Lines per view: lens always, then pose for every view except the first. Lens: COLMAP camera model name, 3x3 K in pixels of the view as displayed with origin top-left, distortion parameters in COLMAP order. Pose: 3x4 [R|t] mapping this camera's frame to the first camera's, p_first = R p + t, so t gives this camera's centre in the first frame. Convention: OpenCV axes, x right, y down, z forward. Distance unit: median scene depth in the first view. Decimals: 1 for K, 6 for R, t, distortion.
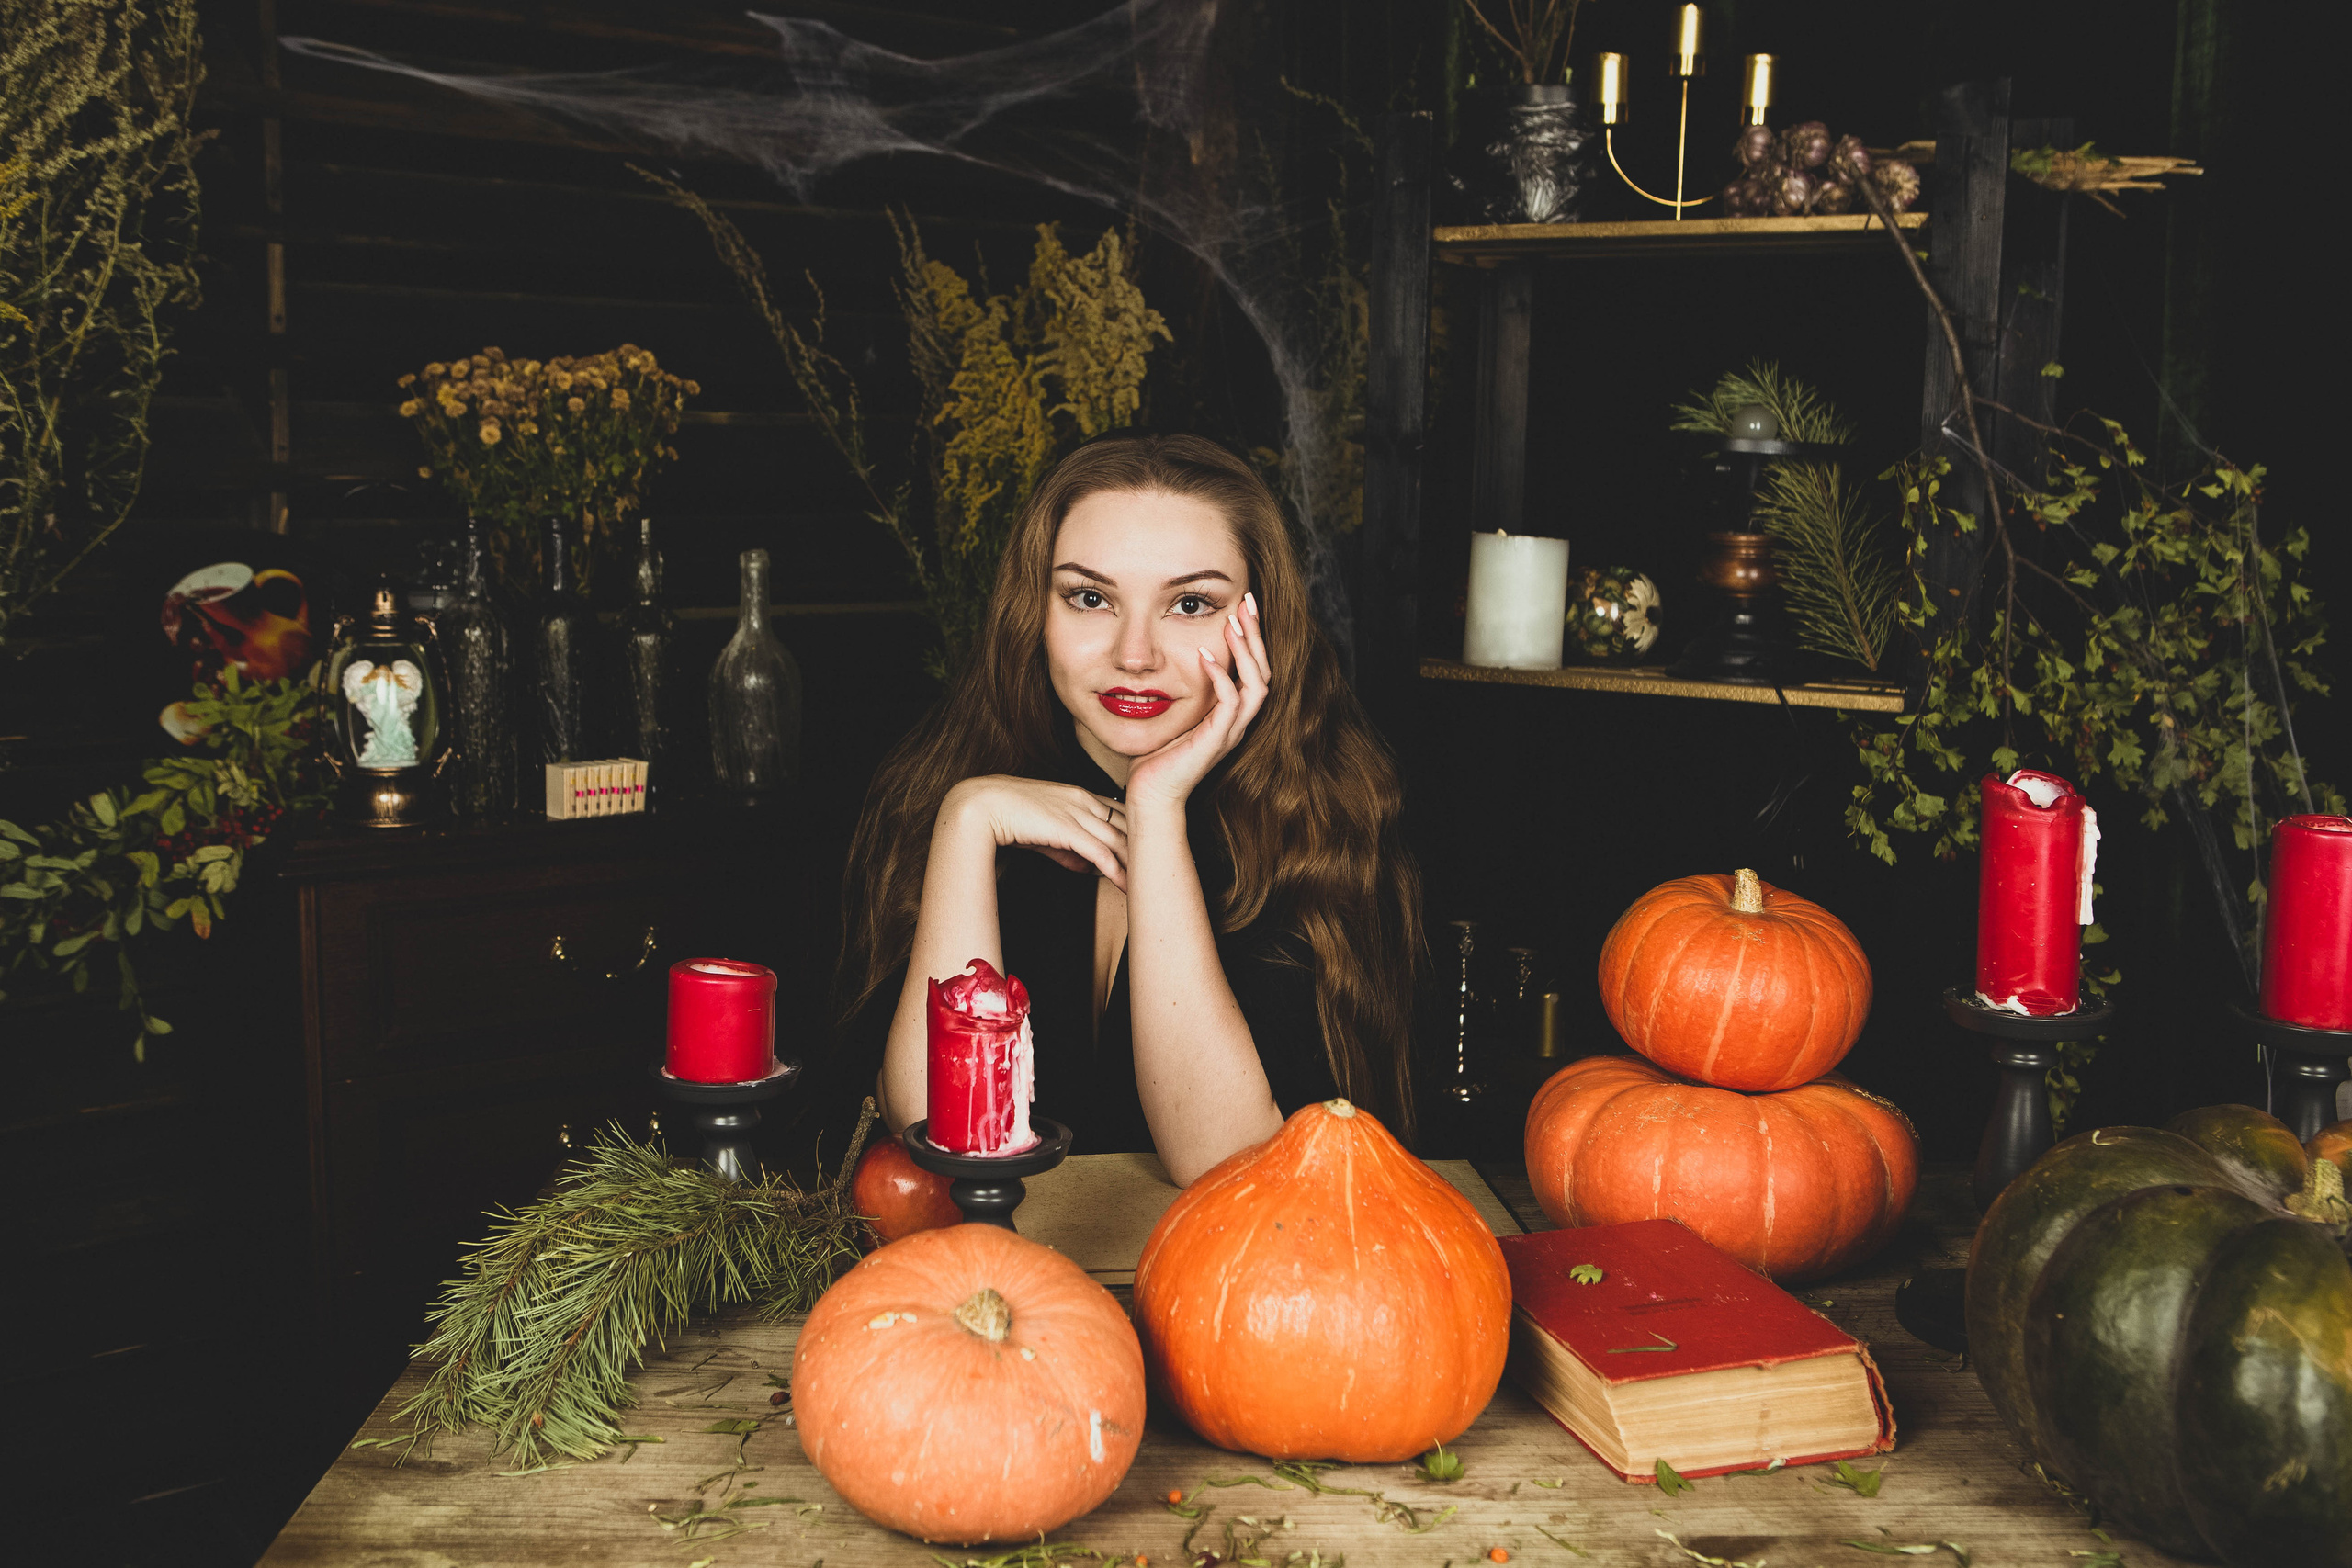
lens RADIAL K [[2387.0, 0, 1176.0], [0, 2387.0, 784.0], [0, 0, 1]] dist [-0.083089, 0.129976]
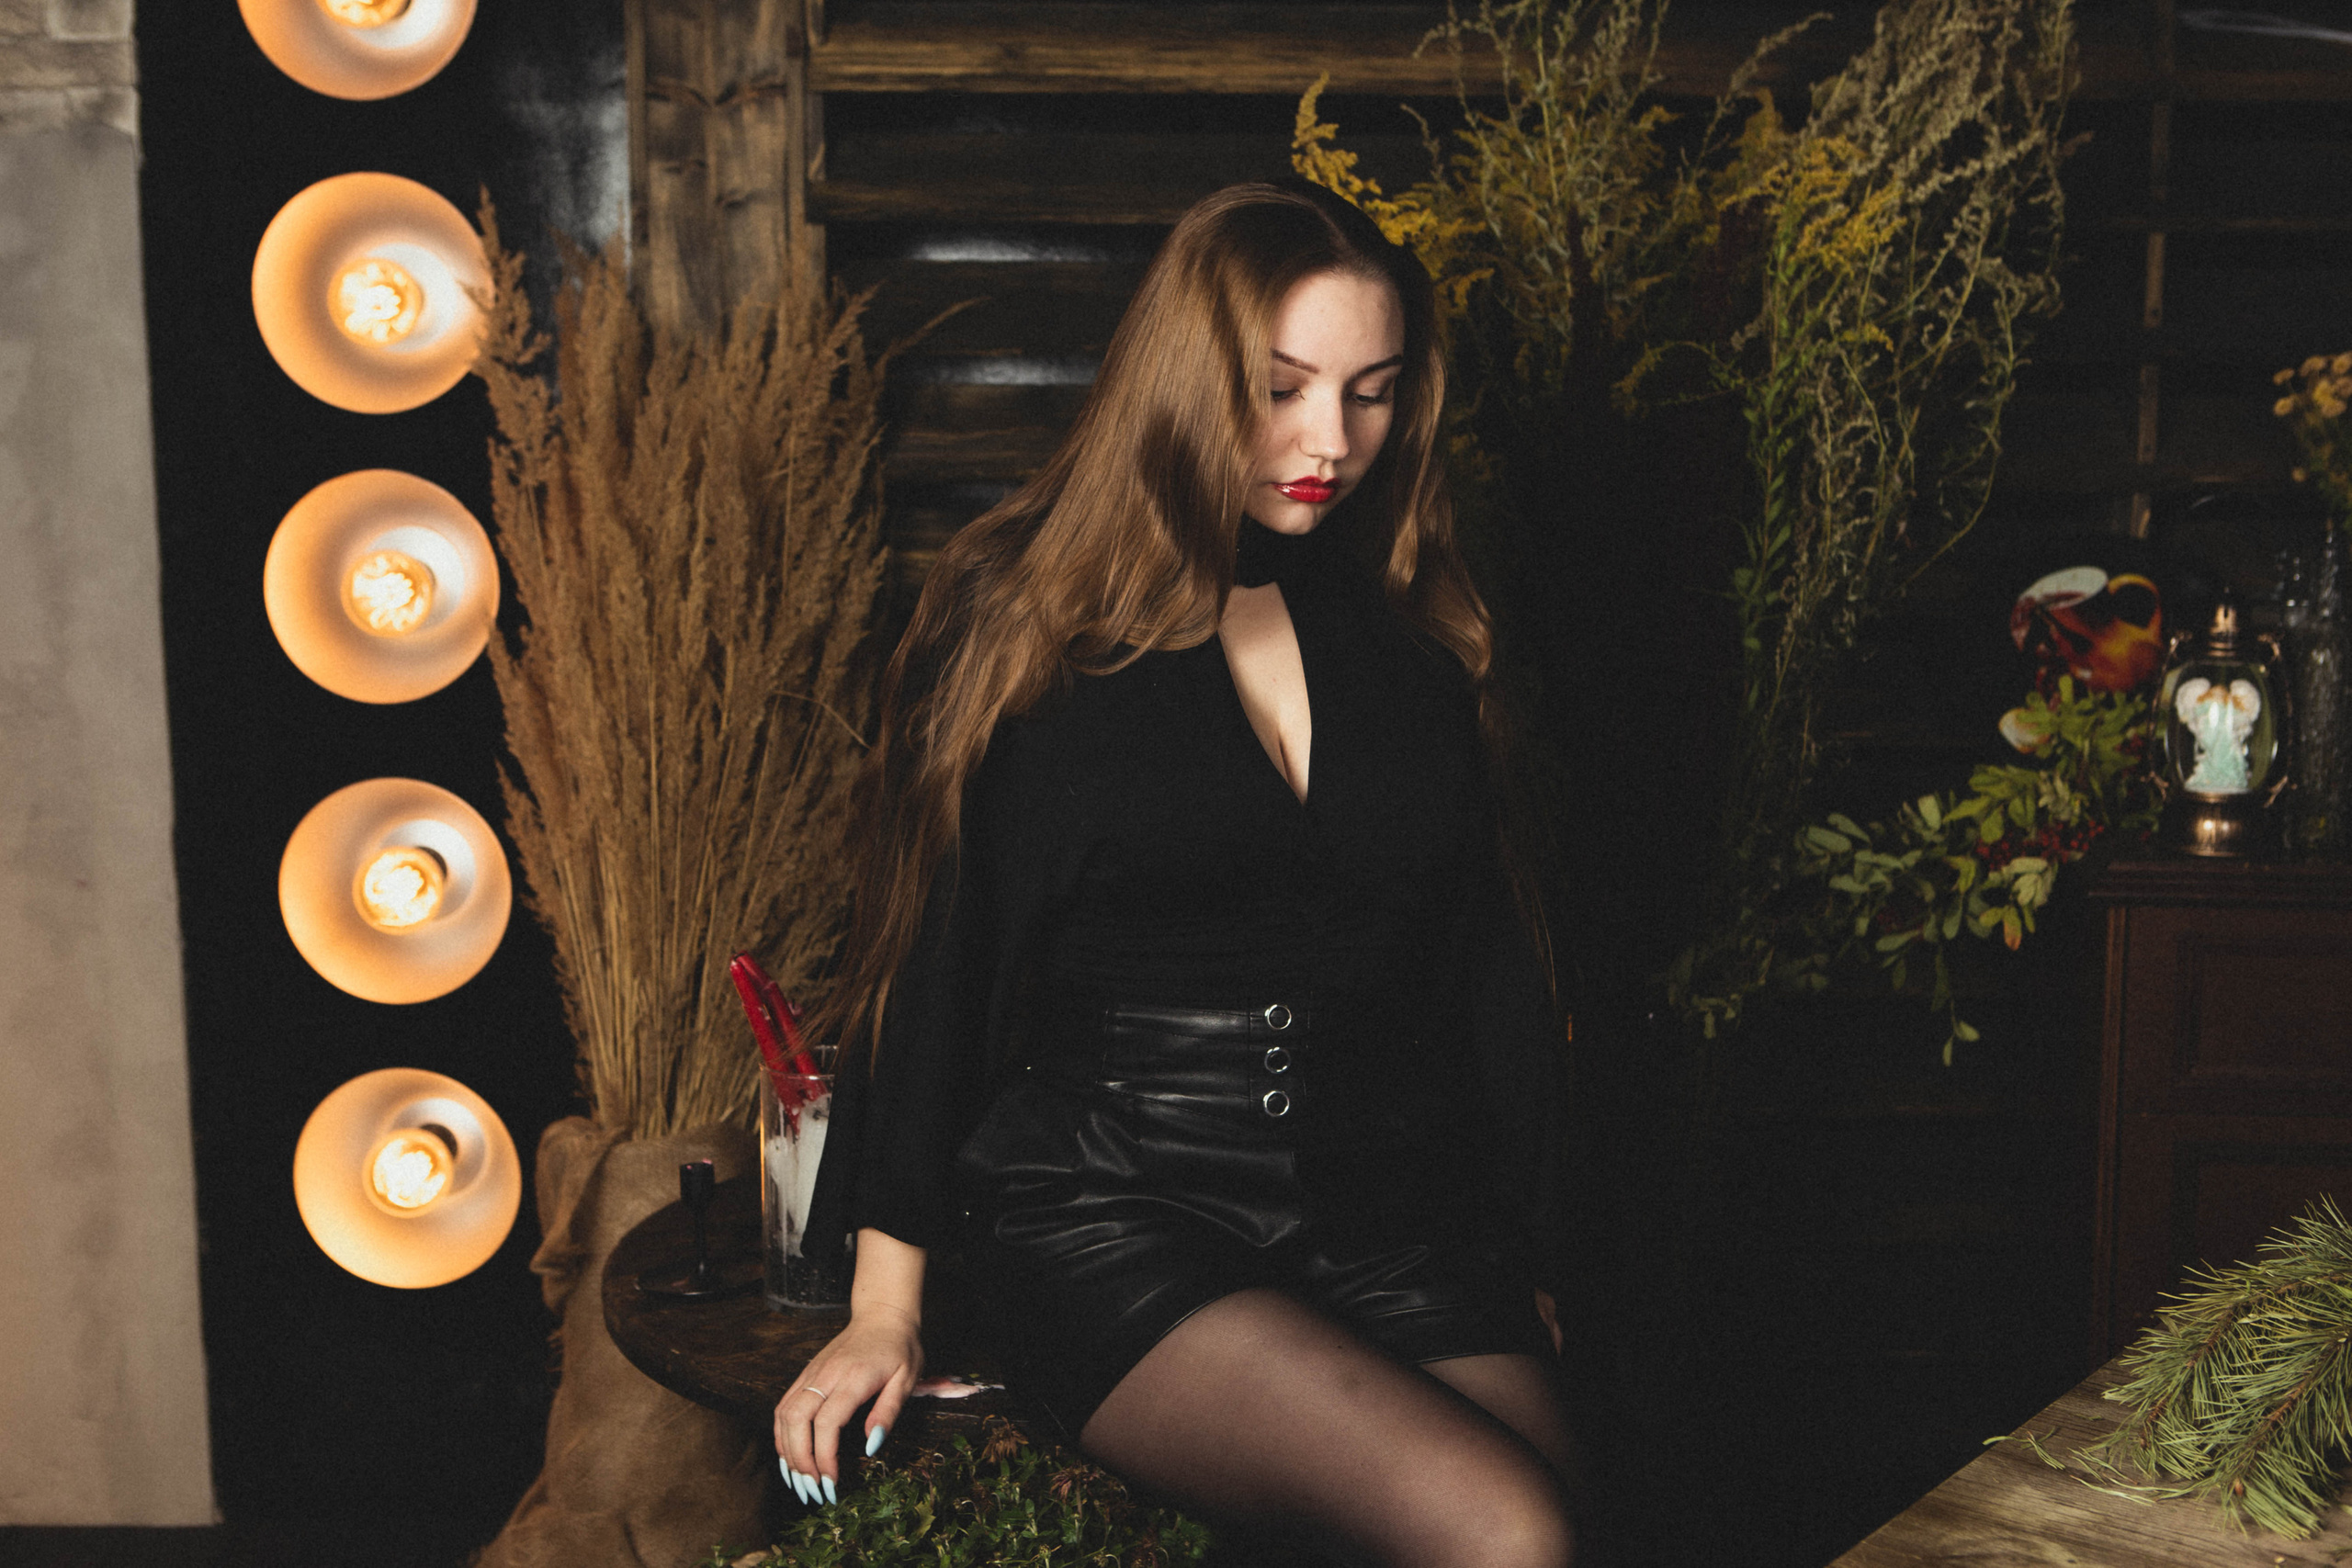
lens RADIAL K [[2833.1, 0, 1204.2], [0, 2833.1, 779.0], [0, 0, 1]] dist [-0.034752, 0.078164]
pose [[0.755763, 0.072783, -0.650787, 0.100028], [-0.076037, 0.996835, 0.023182, -0.007805], [0.650415, 0.031964, 0.758906, -0.126337]]
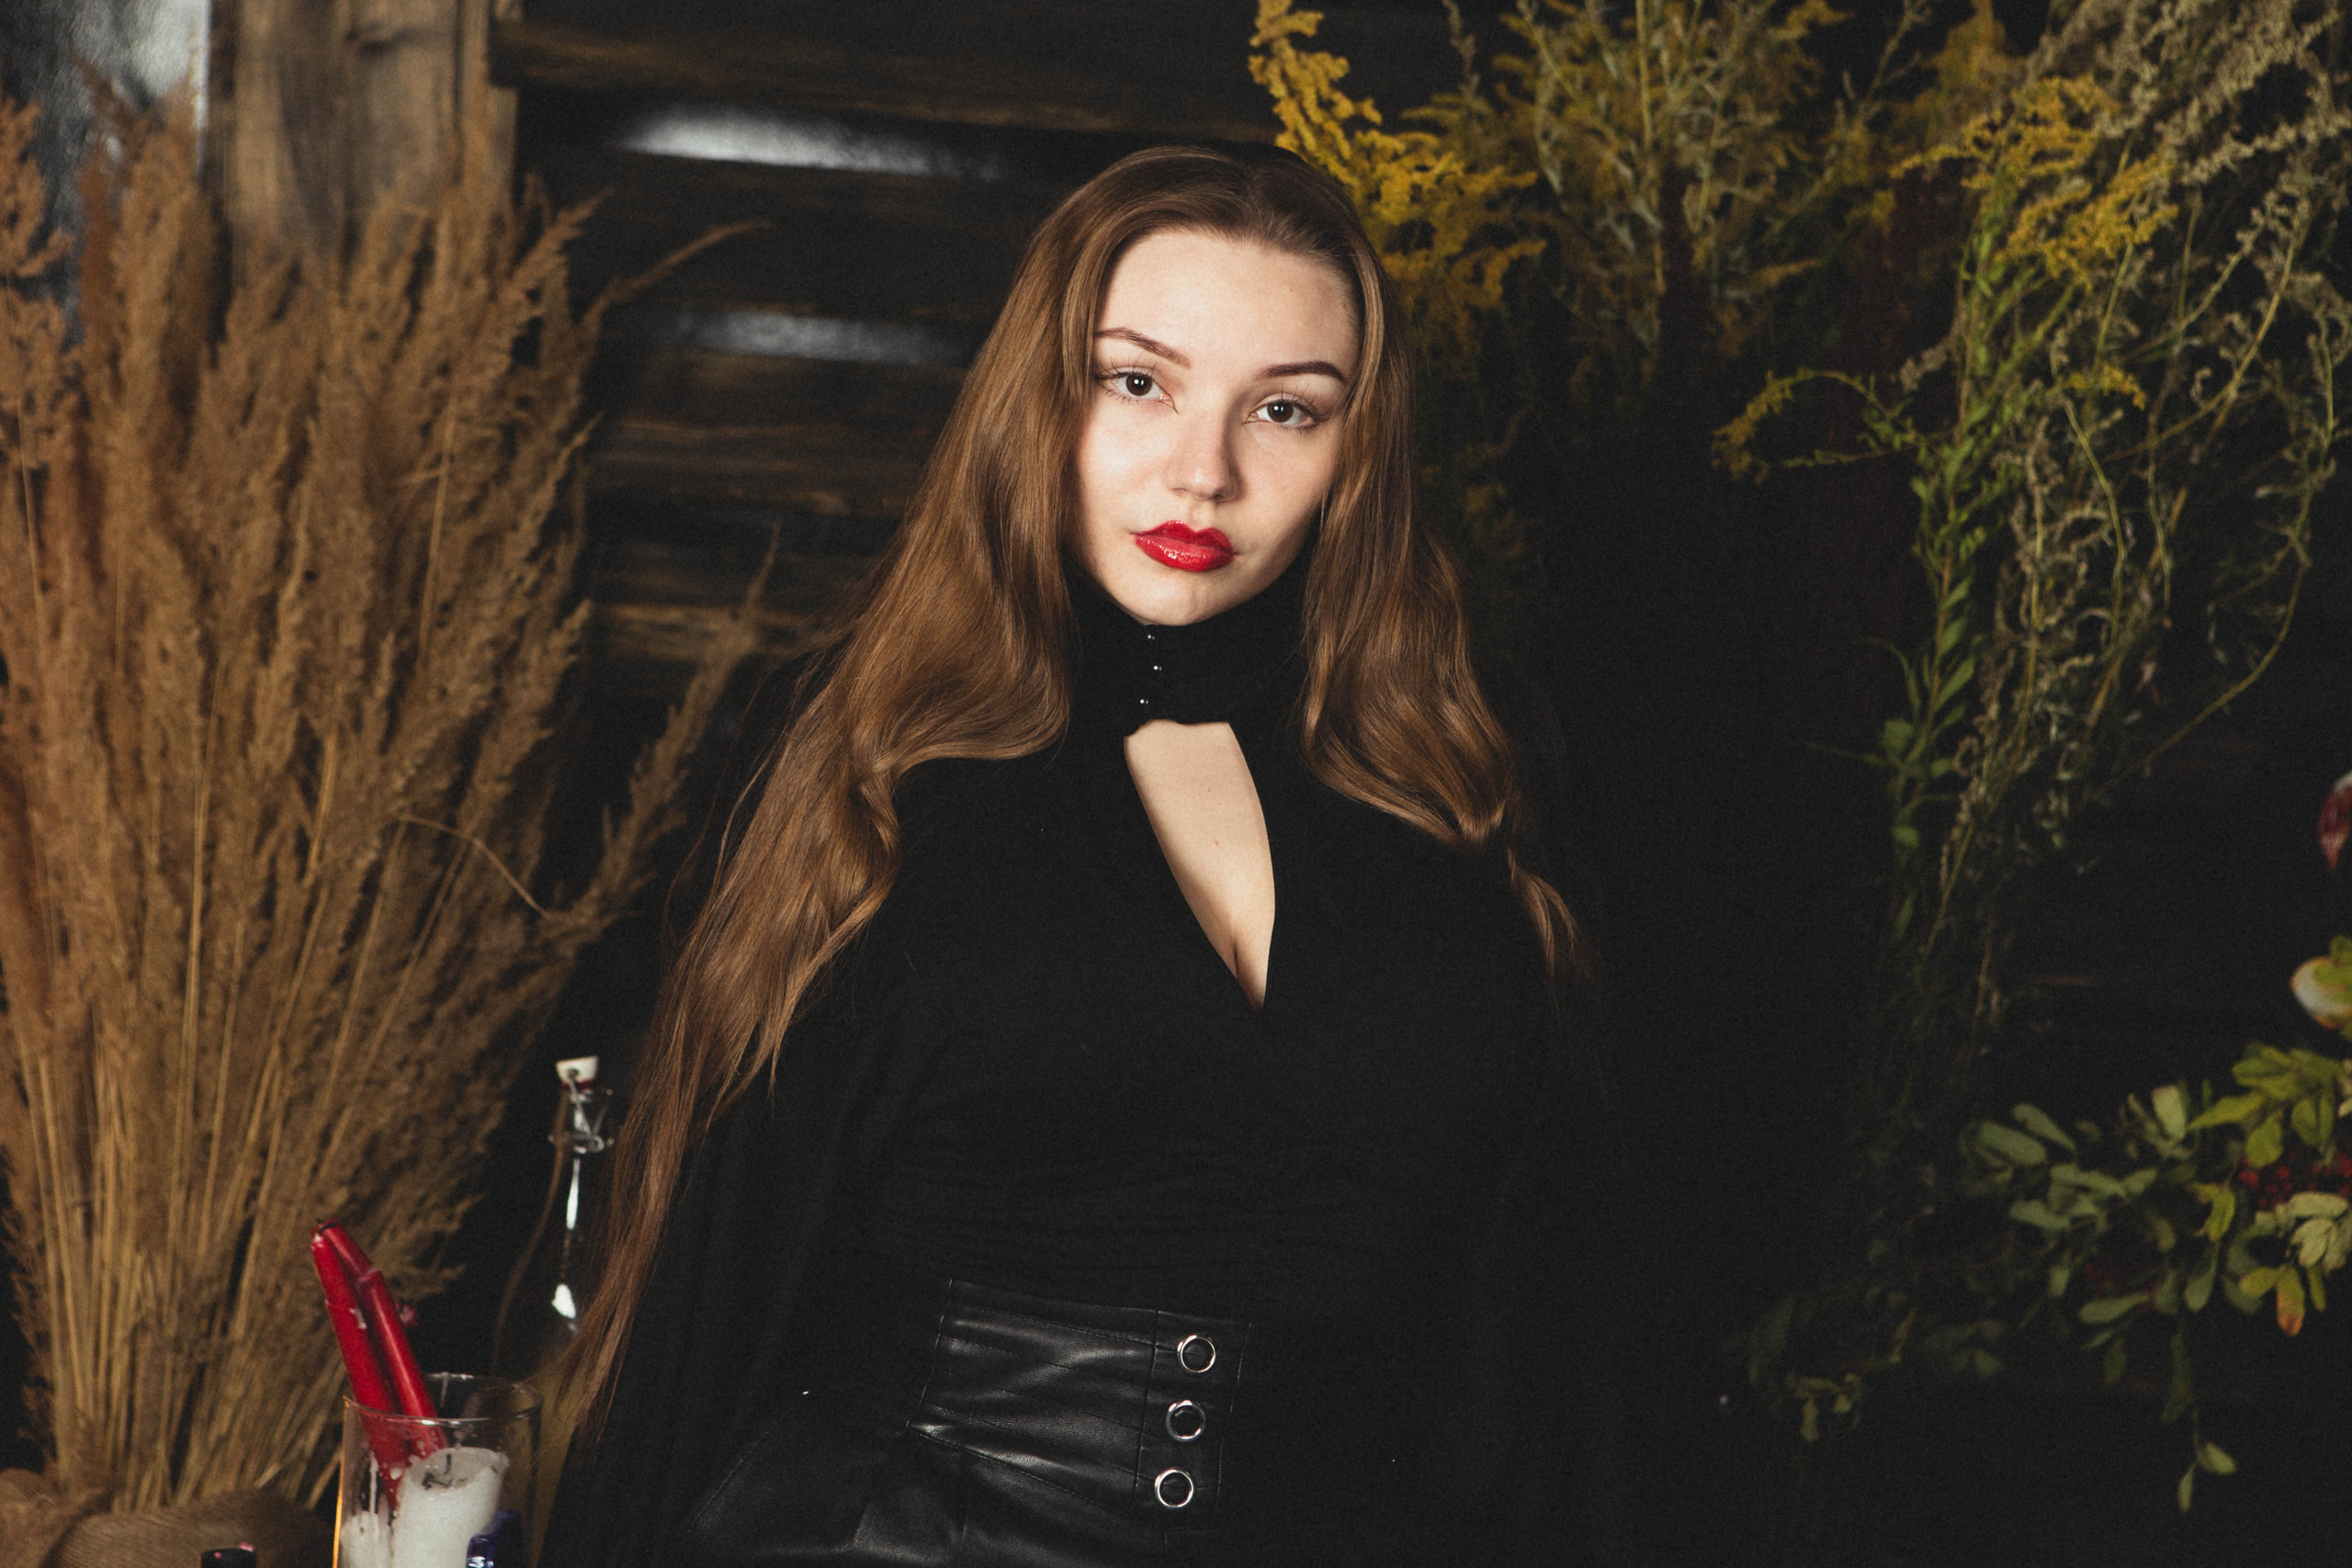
lens RADIAL K [[4729.5, 0, 1214.9], [0, 4729.5, 755.7], [0, 0, 1]] dist [0.251563, -0.248814]
pose [[0.773276, 0.092374, -0.627305, 0.165885], [-0.137518, 0.990216, -0.023703, -0.019182], [0.618978, 0.104595, 0.778413, -0.211713]]
